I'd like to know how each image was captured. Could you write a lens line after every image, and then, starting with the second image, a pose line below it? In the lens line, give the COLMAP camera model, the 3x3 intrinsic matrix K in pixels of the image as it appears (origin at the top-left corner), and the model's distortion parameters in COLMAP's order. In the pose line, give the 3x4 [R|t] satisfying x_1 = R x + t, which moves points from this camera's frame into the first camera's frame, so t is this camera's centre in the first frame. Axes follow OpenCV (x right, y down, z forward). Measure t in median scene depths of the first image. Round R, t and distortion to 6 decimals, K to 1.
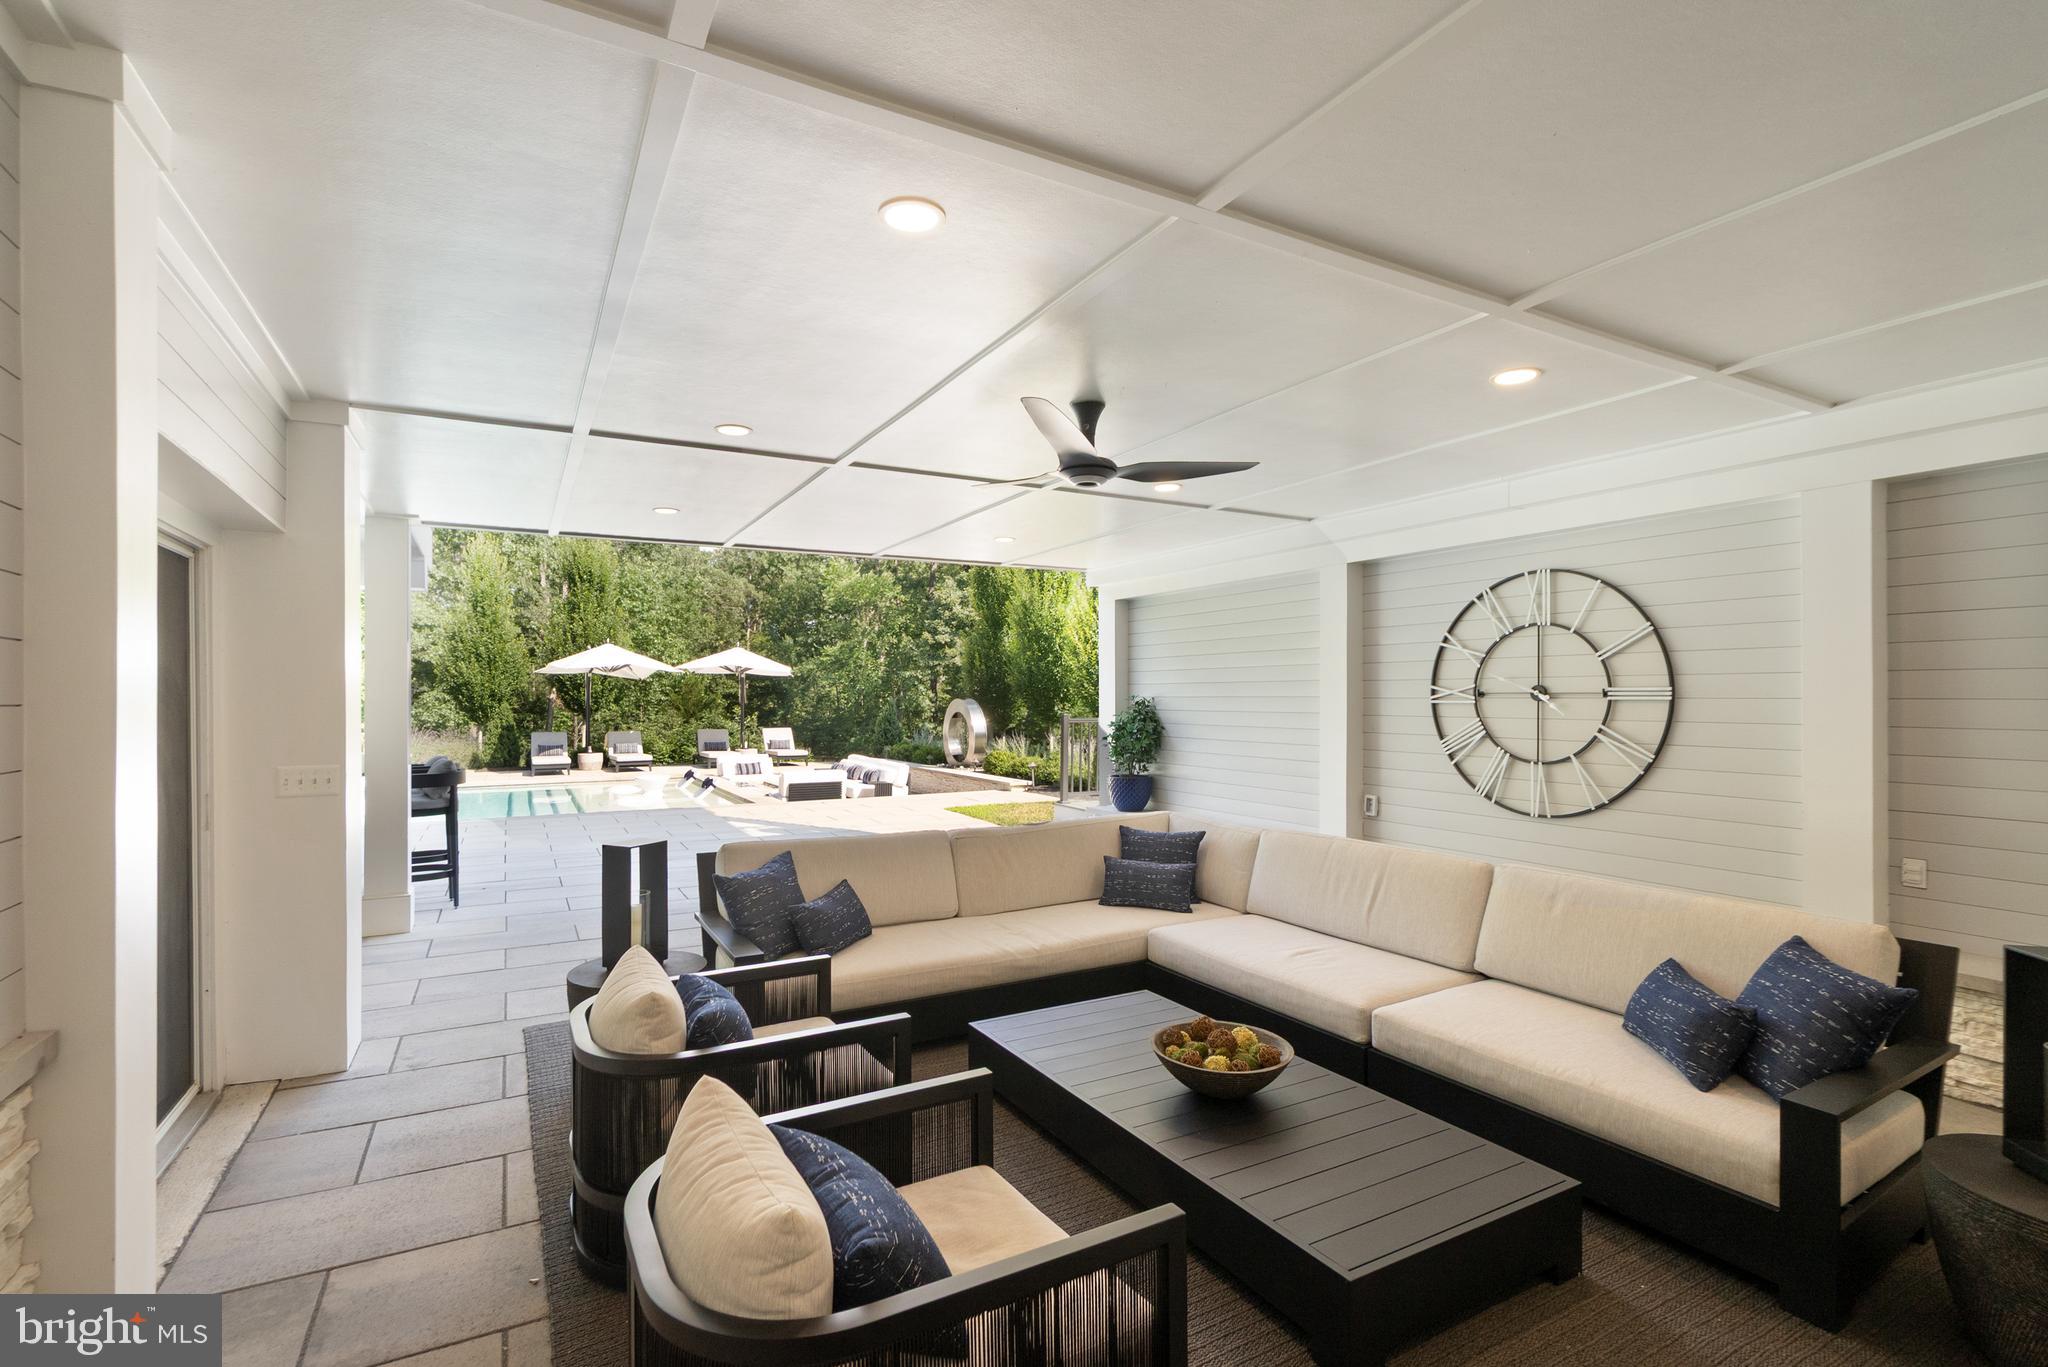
lens RADIAL K [[939.7, 0, 1018.4], [0, 939.7, 695.5], [0, 0, 1]] dist [-0.000665, -0.000127]
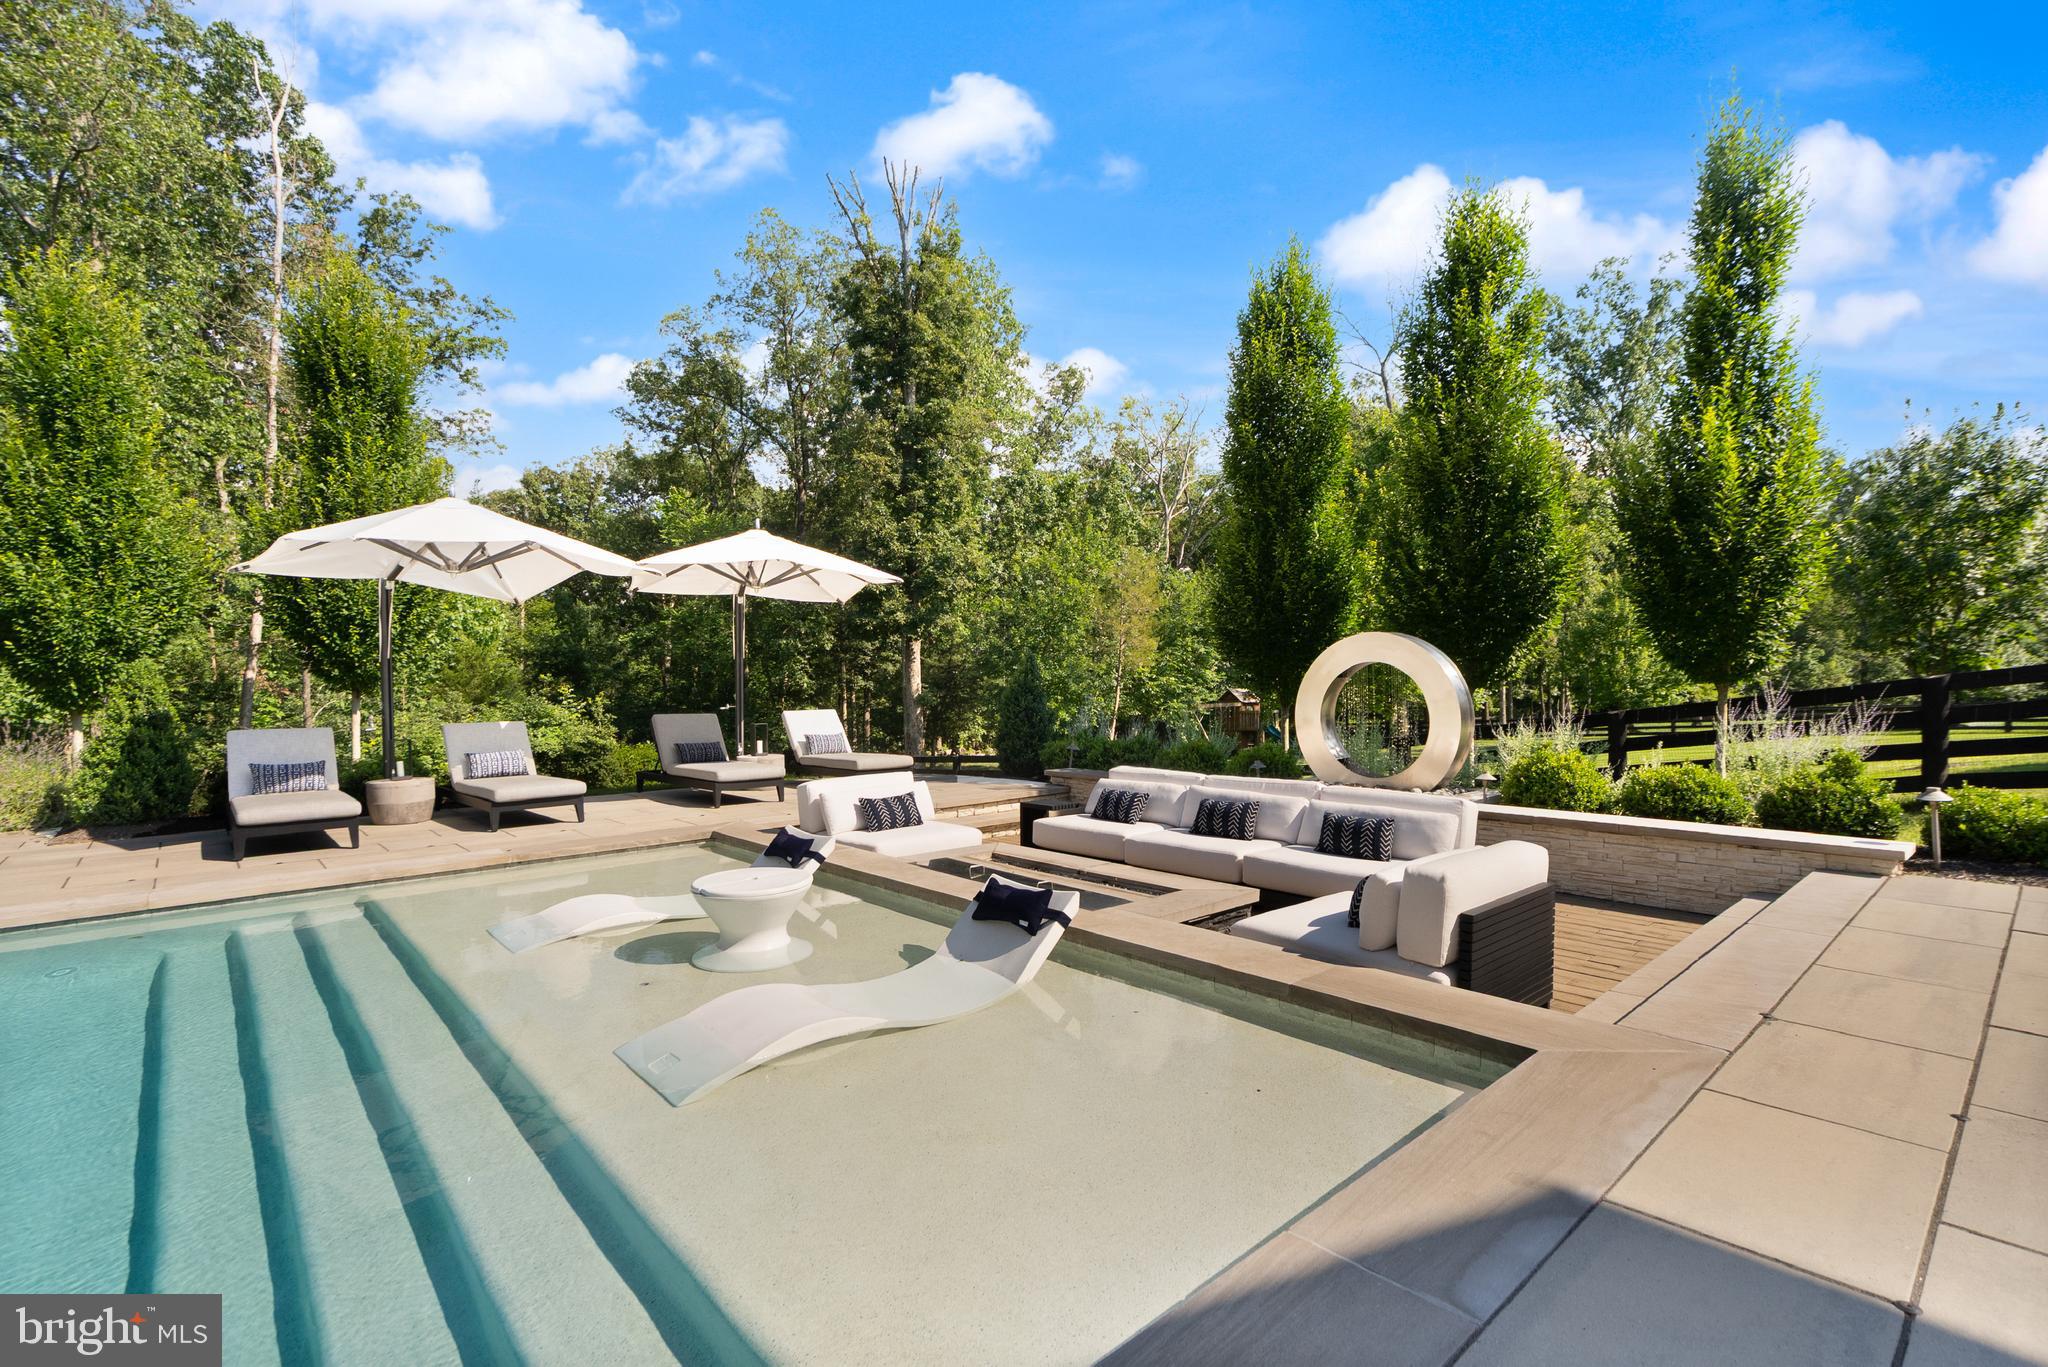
lens RADIAL K [[939.7, 0, 1018.4], [0, 939.7, 695.5], [0, 0, 1]] dist [-0.000665, -0.000127]
pose [[0.972697, -0.014749, 0.231611, -0.301072], [0.010269, 0.999736, 0.020539, 0.020918], [-0.231853, -0.017600, 0.972592, 0.569789]]
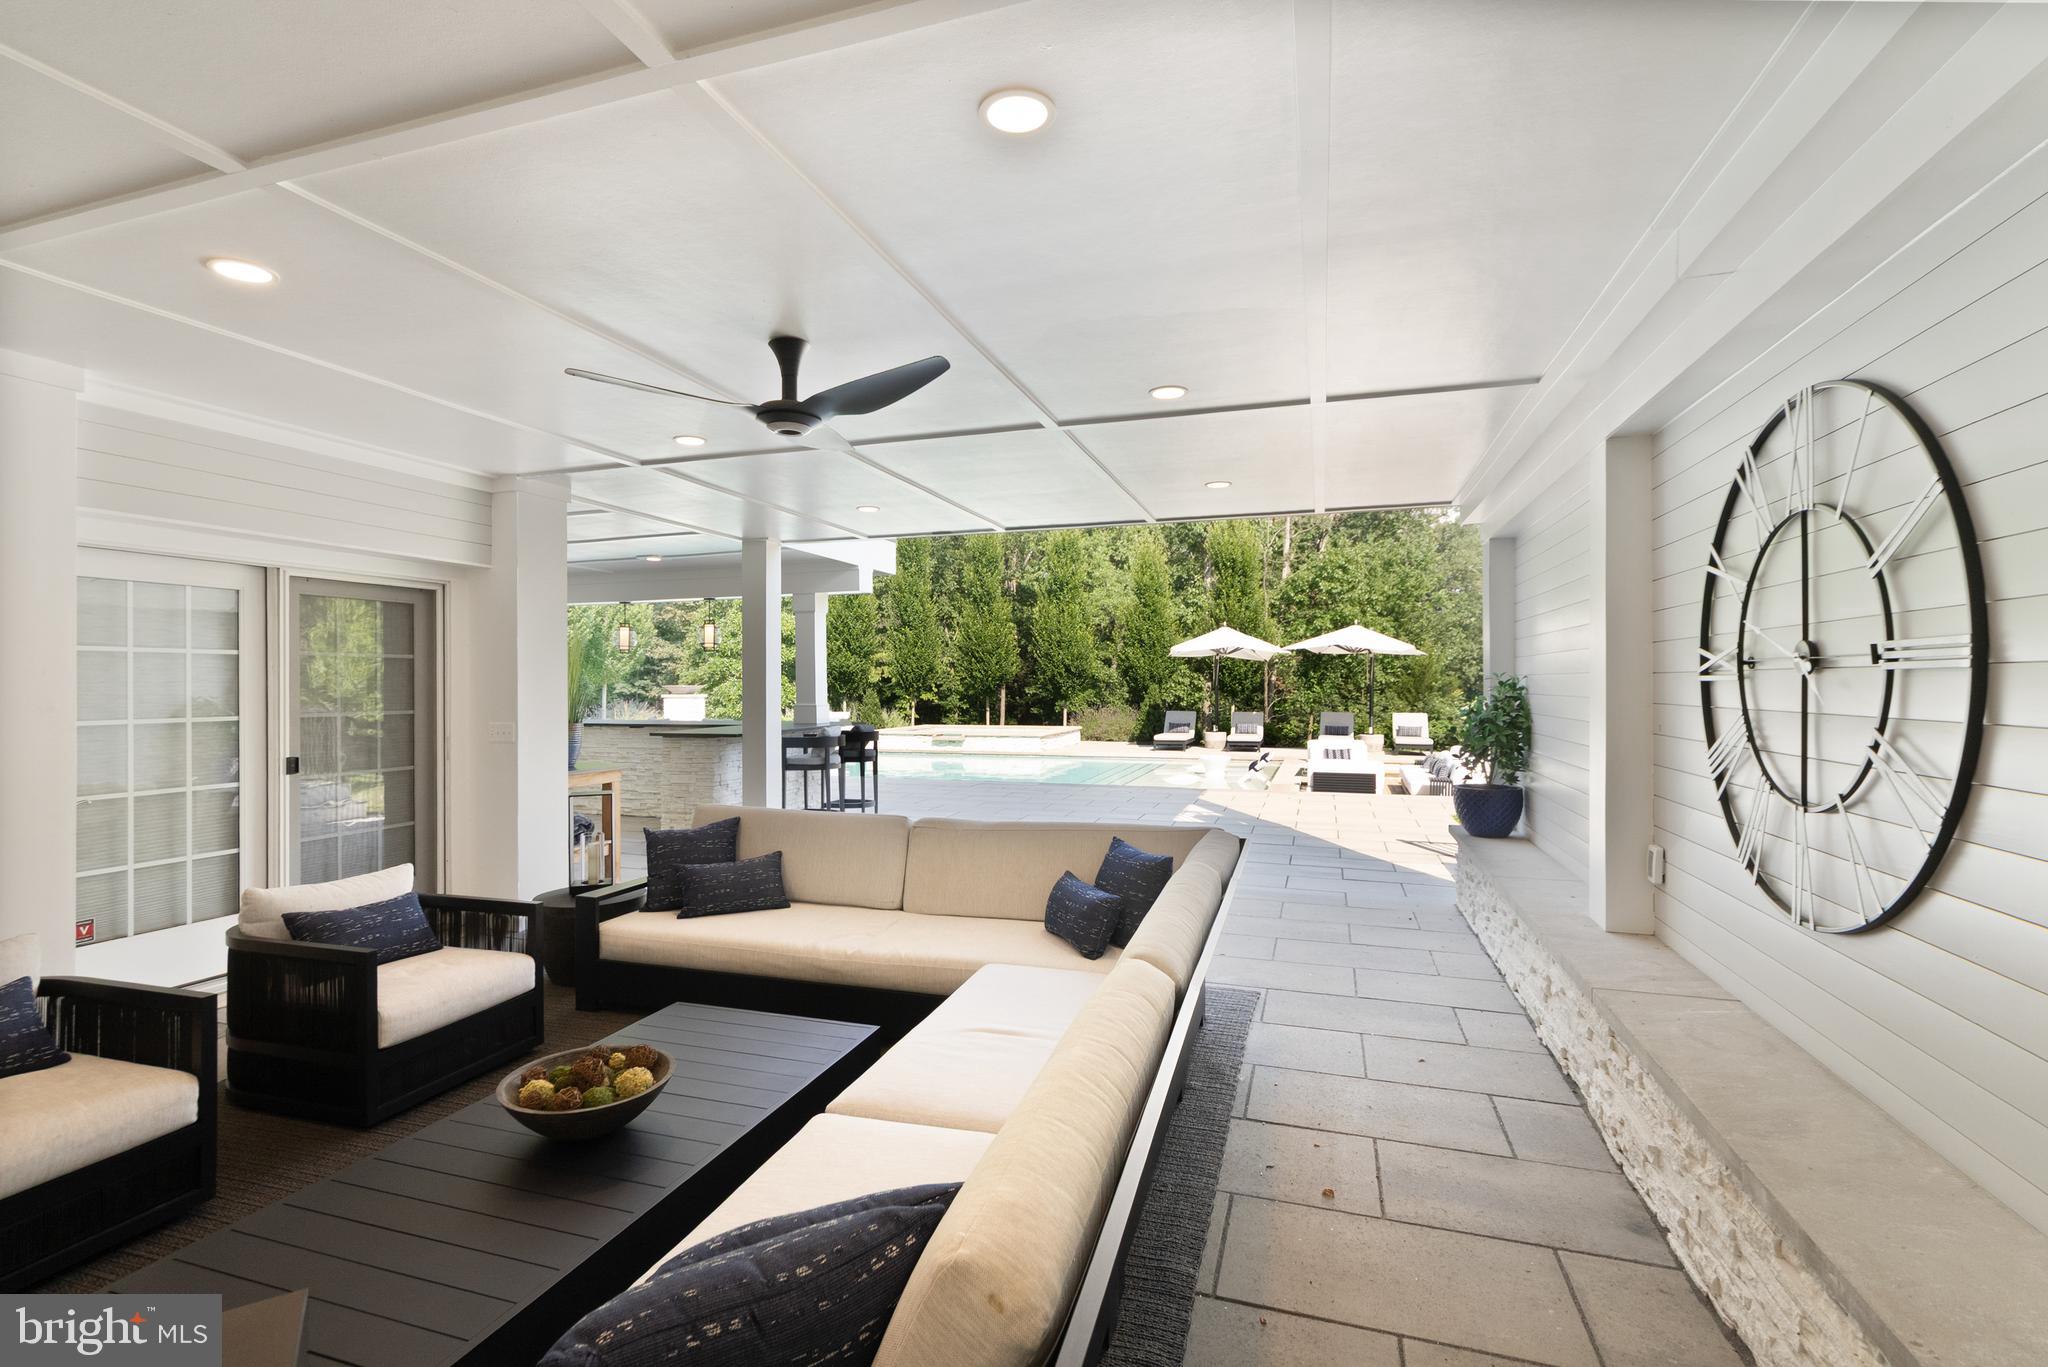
lens RADIAL K [[953.8, 0, 996.0], [0, 953.8, 652.7], [0, 0, 1]] dist [0.001222, 0.000367]
pose [[0.682901, -0.020229, -0.730231, 0.158288], [0.000646, 0.999633, -0.027088, 0.001923], [0.730511, 0.018026, 0.682663, 0.096537]]
